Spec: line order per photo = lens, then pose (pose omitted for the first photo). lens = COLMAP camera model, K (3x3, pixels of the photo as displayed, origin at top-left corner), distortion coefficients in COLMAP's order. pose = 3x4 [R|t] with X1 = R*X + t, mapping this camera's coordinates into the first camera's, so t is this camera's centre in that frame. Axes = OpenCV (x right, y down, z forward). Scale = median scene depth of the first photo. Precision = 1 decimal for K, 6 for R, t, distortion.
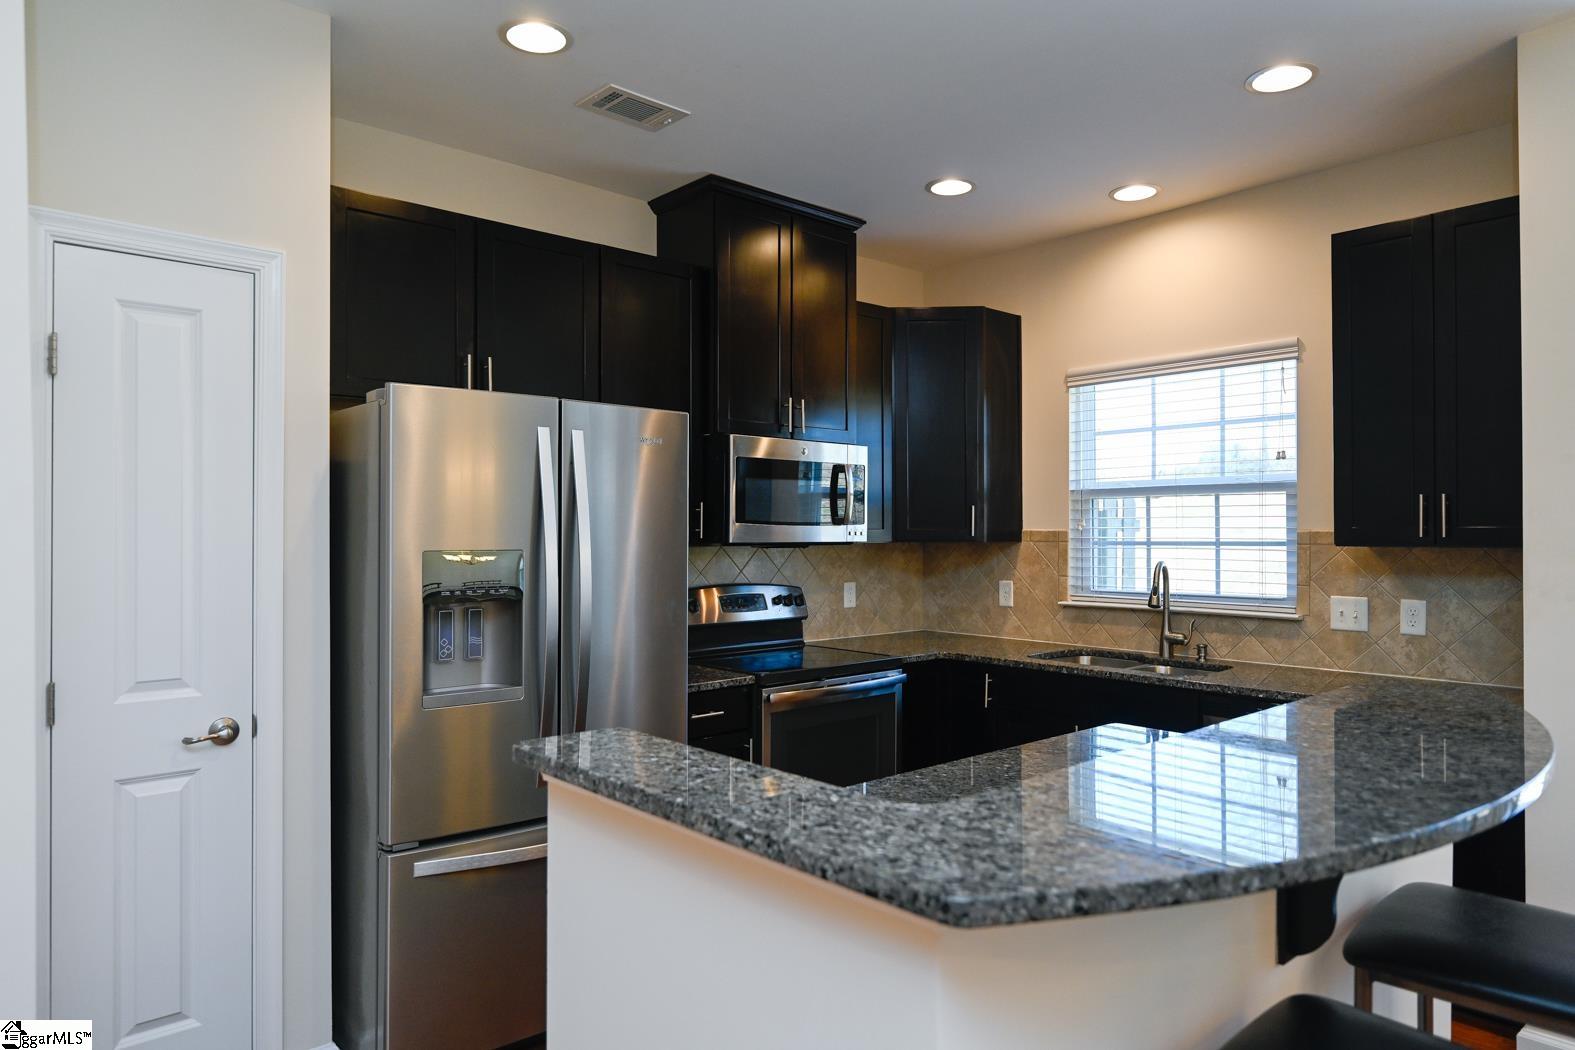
lens RADIAL K [[998.9, 0, 787.5], [0, 998.9, 525.0], [0, 0, 1]] dist [0.004877, 0.000214]
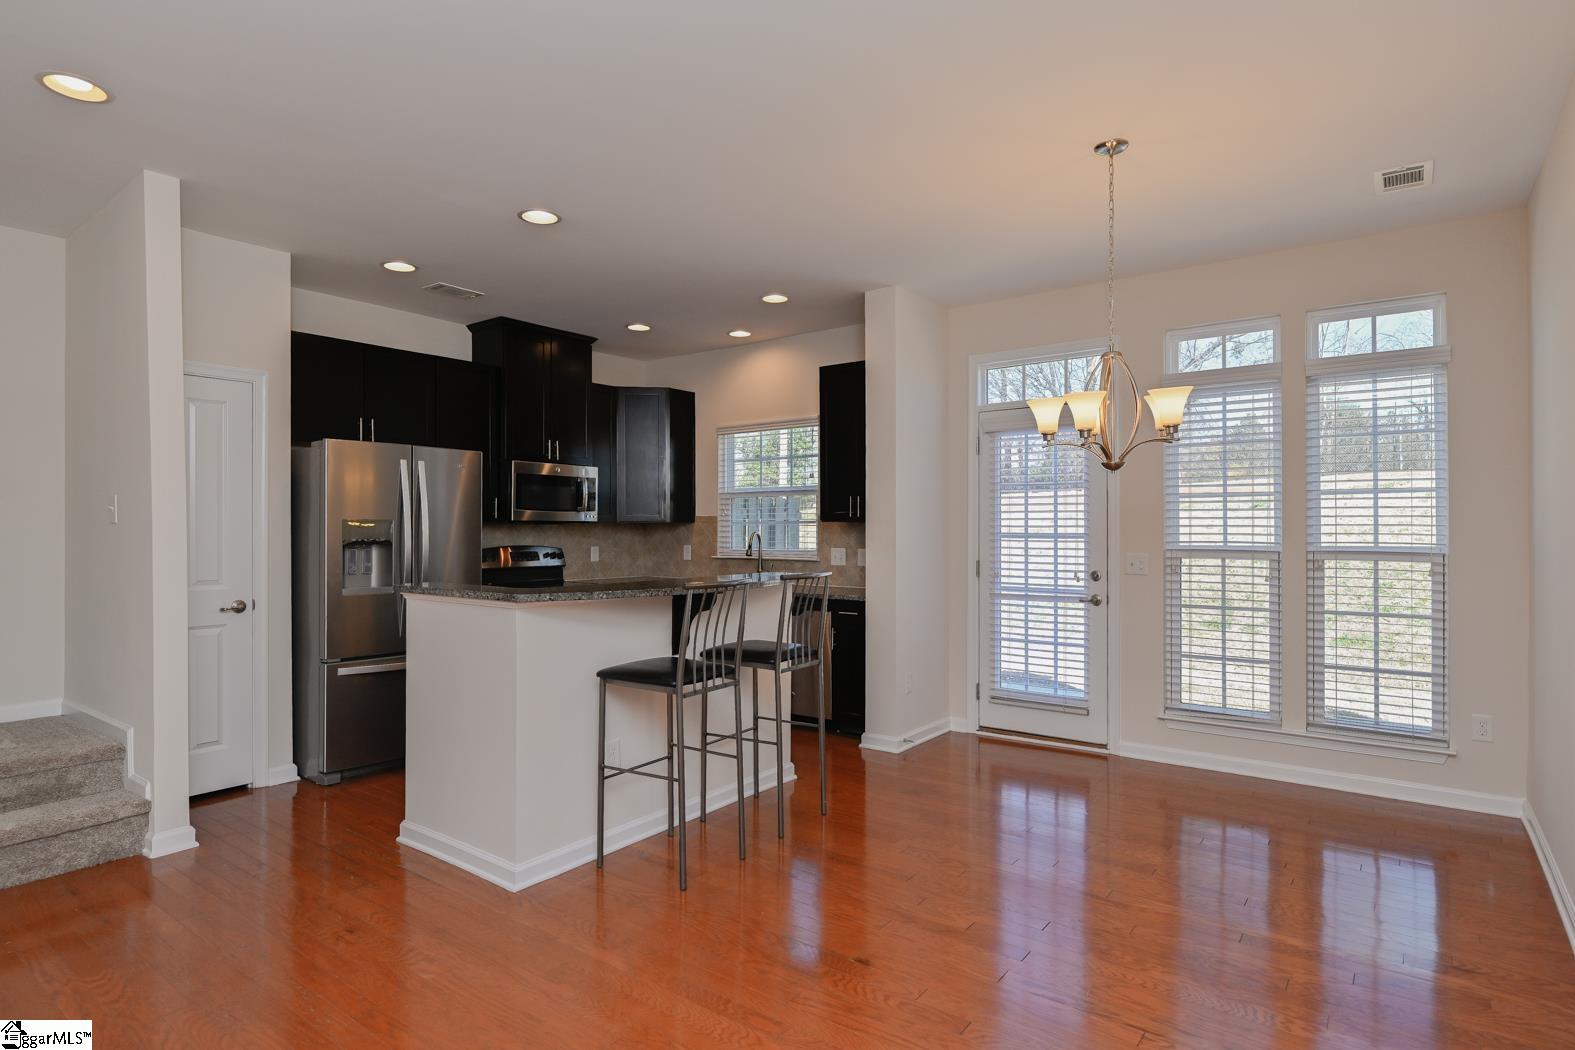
lens RADIAL K [[841.8, 0, 786.4], [0, 841.8, 530.6], [0, 0, 1]] dist [-0.001390, 0.000101]
pose [[0.981597, -0.000197, 0.190962, 0.127284], [-0.001763, 0.999948, 0.010093, 0.018147], [-0.190954, -0.010244, 0.981546, -0.544614]]
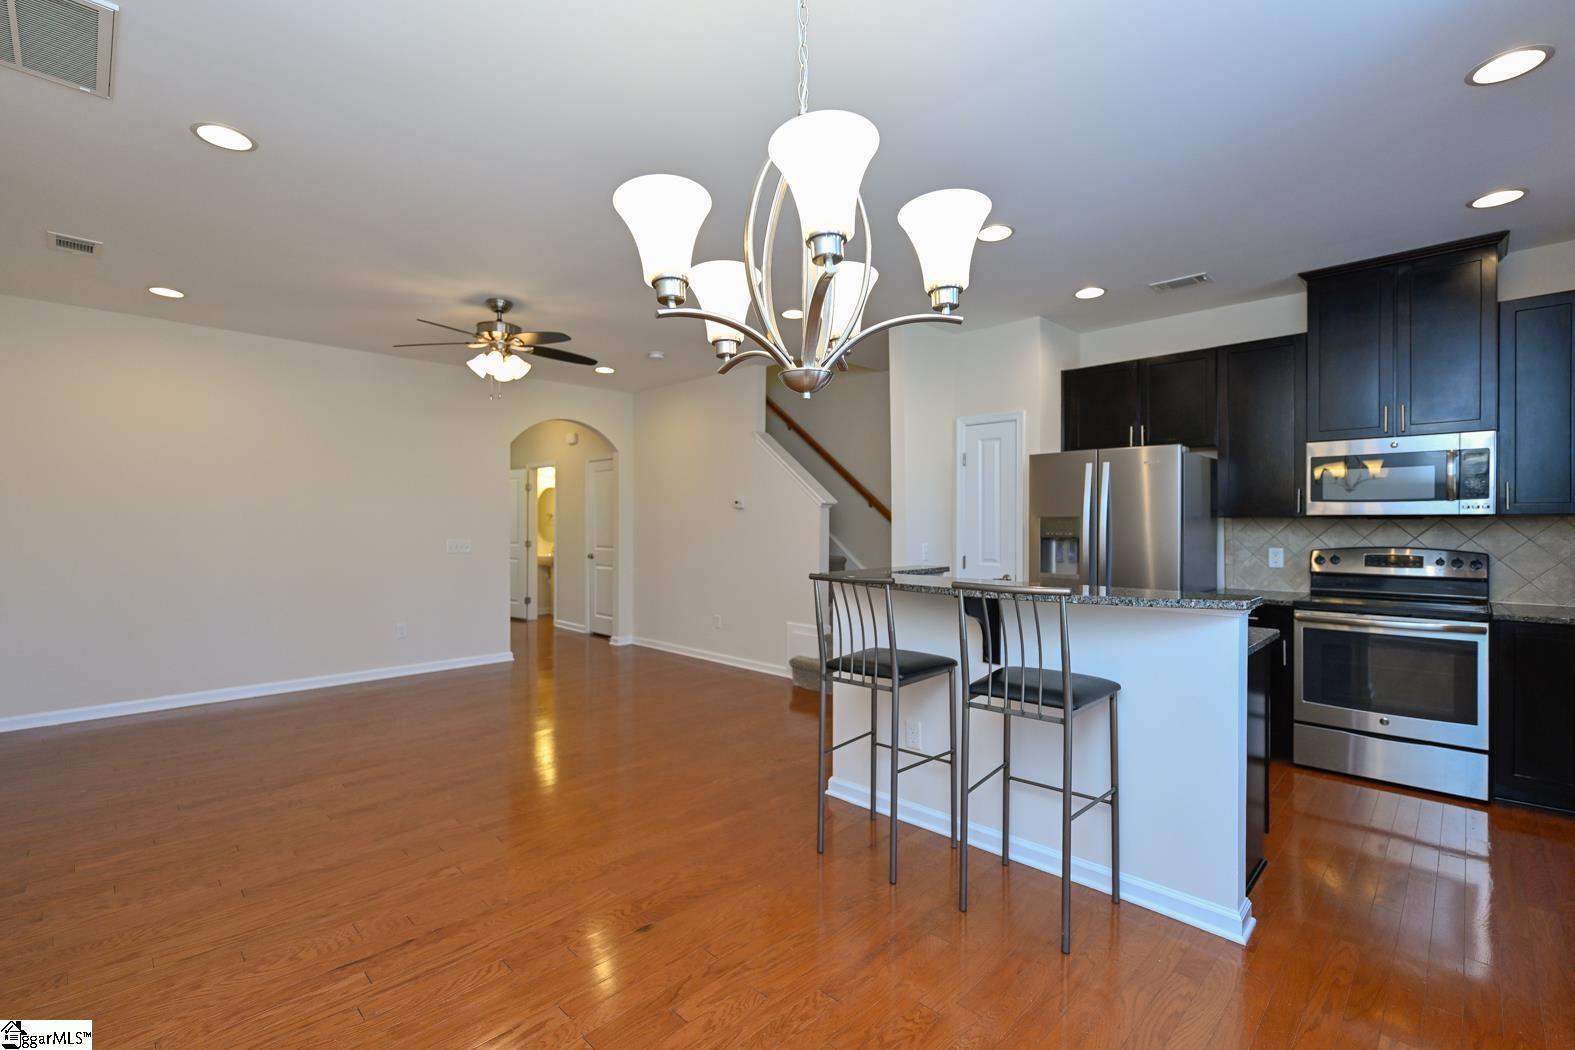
lens RADIAL K [[707.1, 0, 787.5], [0, 707.1, 525.0], [0, 0, 1]] dist [0.005558, 0.000143]
pose [[0.054514, 0.003169, -0.998508, 0.877248], [0.006495, 0.999973, 0.003528, 0.021638], [0.998492, -0.006678, 0.054491, 0.142032]]
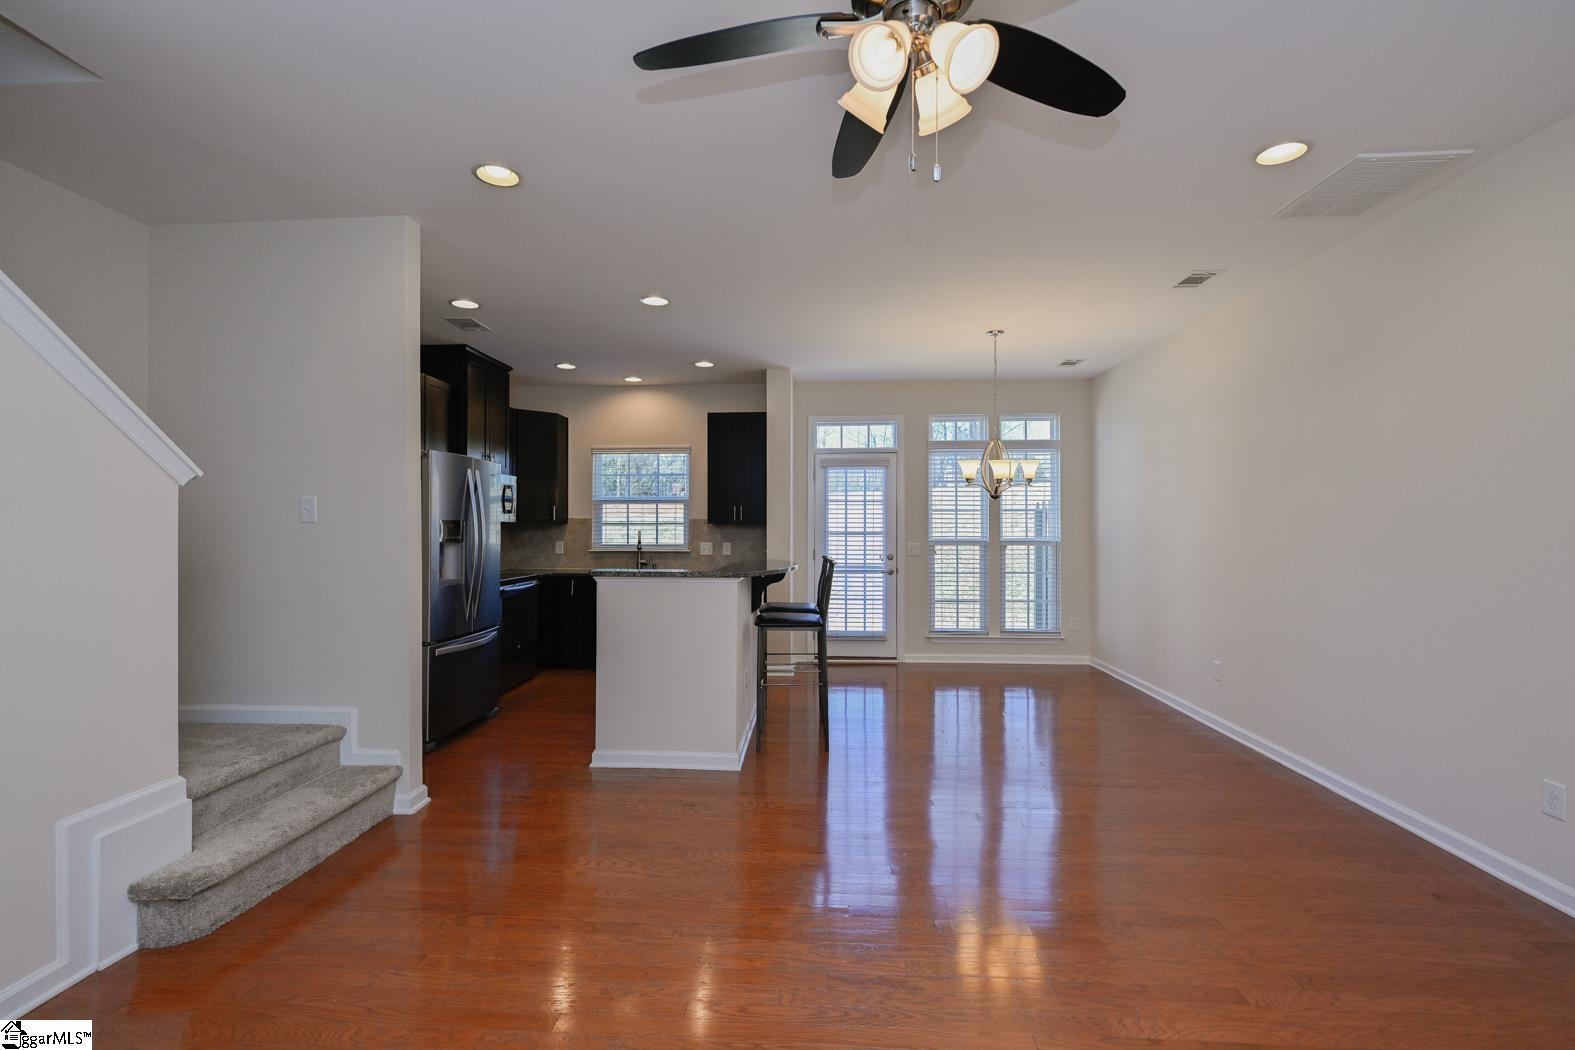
lens RADIAL K [[718.5, 0, 787.5], [0, 718.5, 525.0], [0, 0, 1]] dist [-0.000145, 0.000317]
pose [[0.707925, 0.004952, 0.706270, -0.600094], [-0.007255, 0.999974, 0.000261, 0.018983], [-0.706251, -0.005309, 0.707942, -0.490001]]
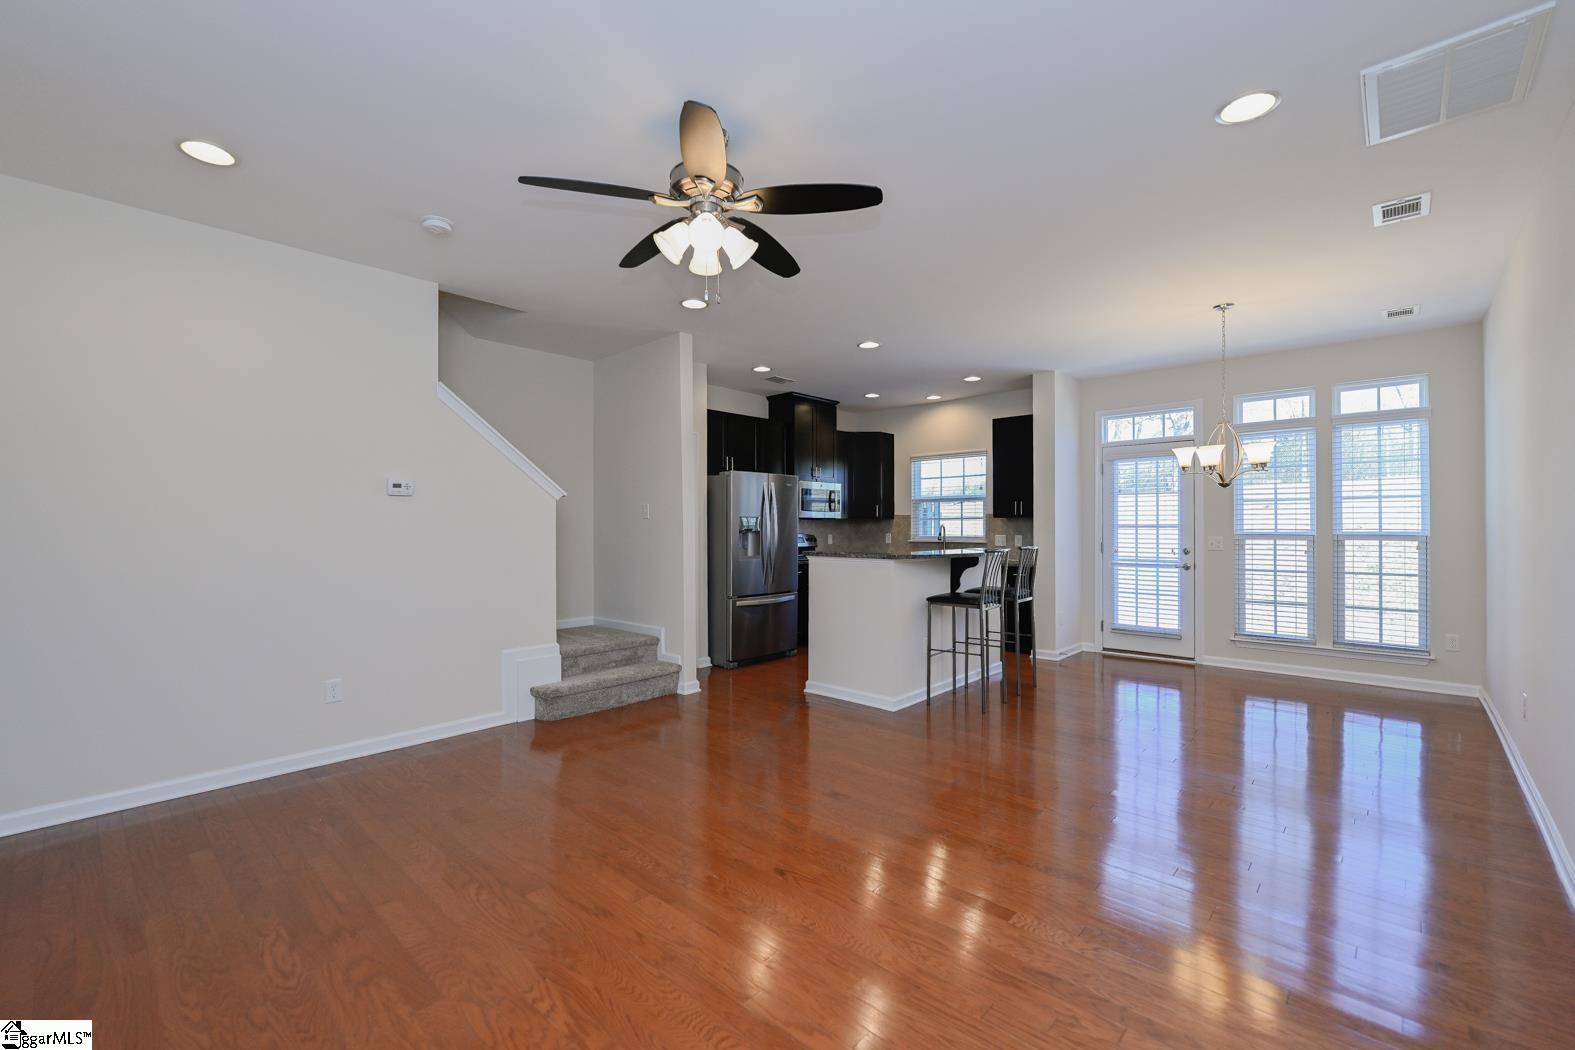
lens RADIAL K [[668.8, 0, 785.3], [0, 668.8, 527.1], [0, 0, 1]] dist [-0.000871, 0.000111]
pose [[0.995820, -0.001569, 0.091324, -0.252896], [0.000669, 0.999951, 0.009889, 0.024195], [-0.091335, -0.009787, 0.995772, -0.873791]]
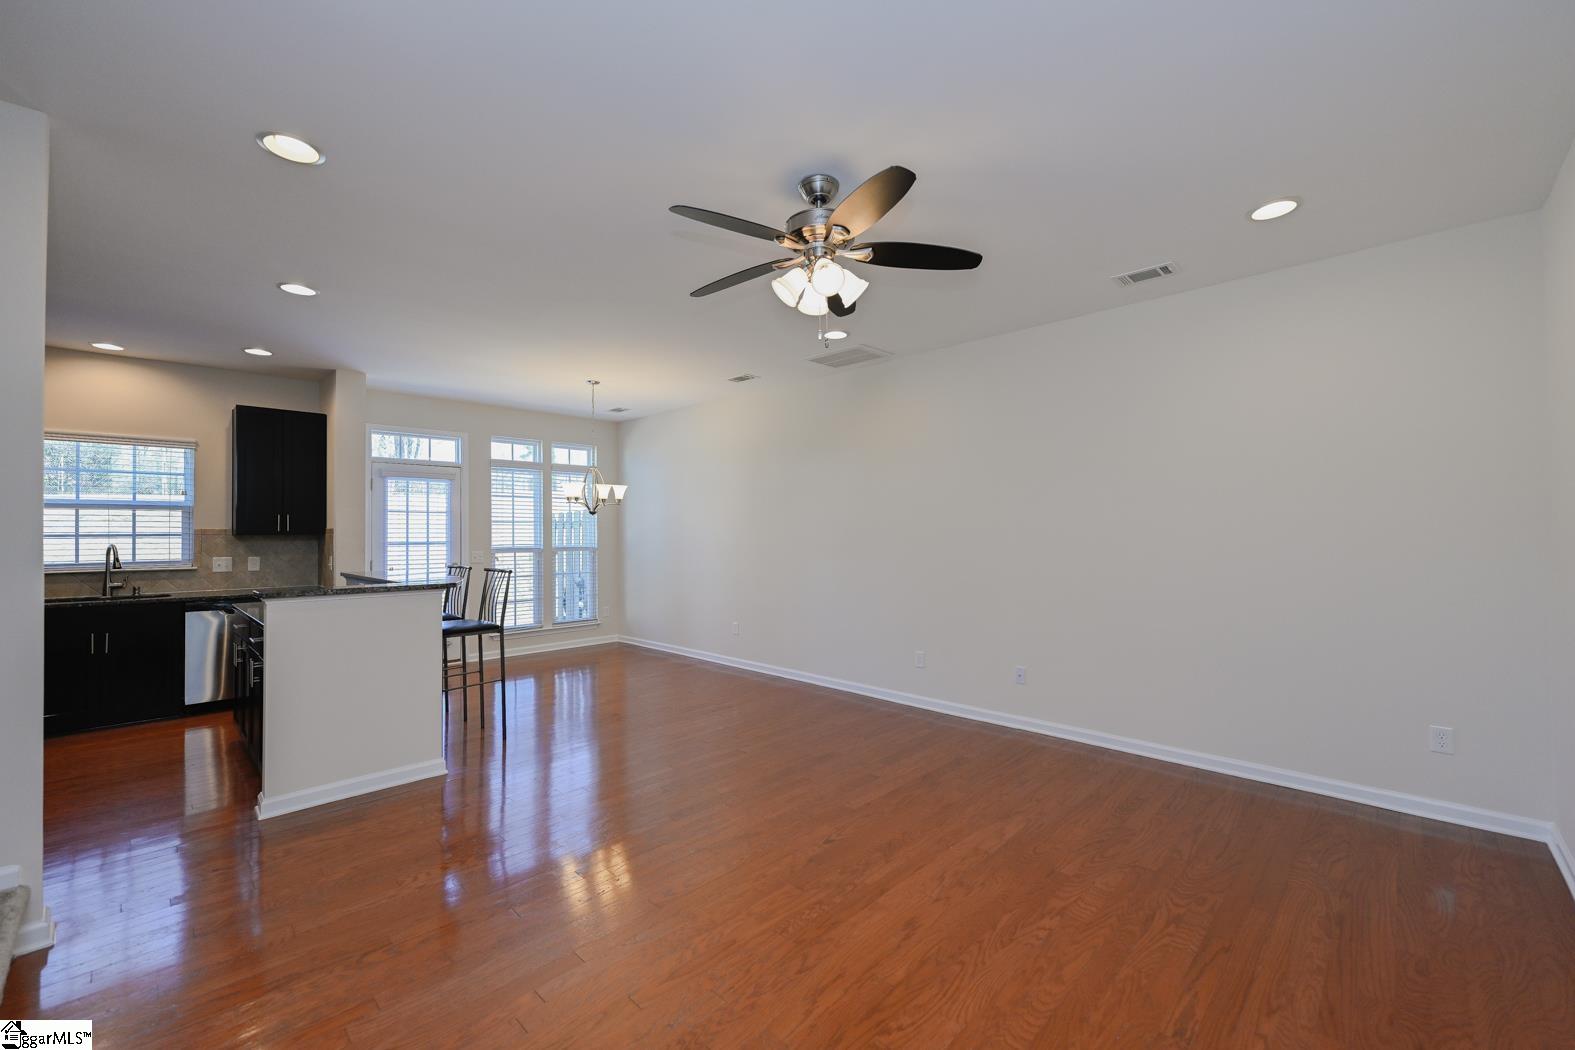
lens RADIAL K [[636.5, 0, 787.5], [0, 636.5, 525.0], [0, 0, 1]] dist [-0.001251, 0.000118]
pose [[-0.069875, 0.014492, 0.997450, -0.887374], [-0.002325, 0.999889, -0.014691, 0.013951], [-0.997553, -0.003345, -0.069833, -0.176259]]
